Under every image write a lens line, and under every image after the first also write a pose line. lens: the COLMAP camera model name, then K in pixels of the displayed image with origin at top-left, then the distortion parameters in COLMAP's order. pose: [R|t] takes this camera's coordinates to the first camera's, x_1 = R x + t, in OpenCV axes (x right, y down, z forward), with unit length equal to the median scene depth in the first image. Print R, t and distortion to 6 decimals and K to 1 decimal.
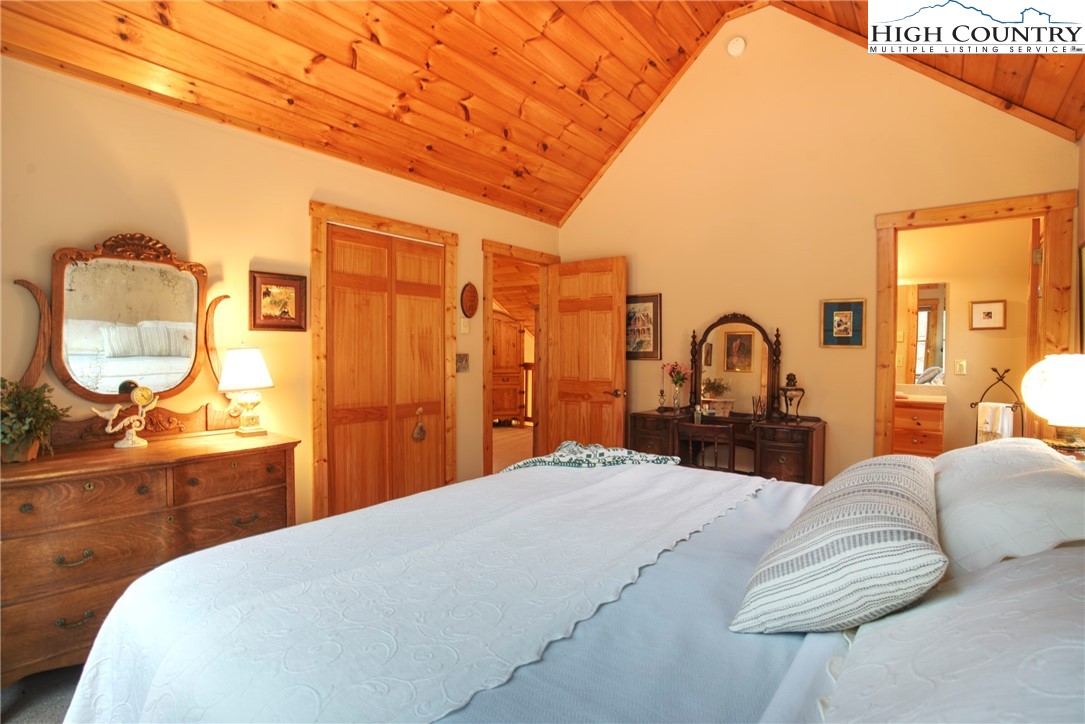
lens RADIAL K [[526.3, 0, 540.0], [0, 526.3, 369.0], [0, 0, 1]] dist [-0.040562, 0.003506]
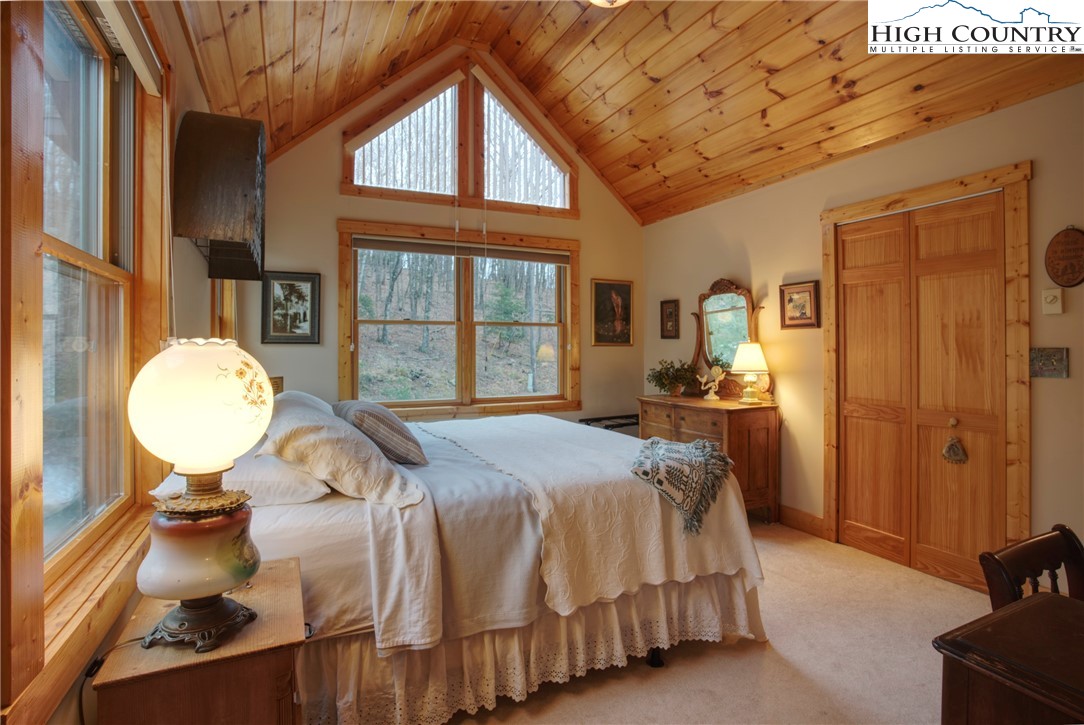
lens RADIAL K [[525.8, 0, 541.1], [0, 525.8, 352.4], [0, 0, 1]] dist [-0.040562, 0.003506]
pose [[-0.434502, 0.019098, -0.900468, 0.794316], [-0.012483, 0.999551, 0.027222, -0.039646], [0.900584, 0.023068, -0.434069, 0.892144]]
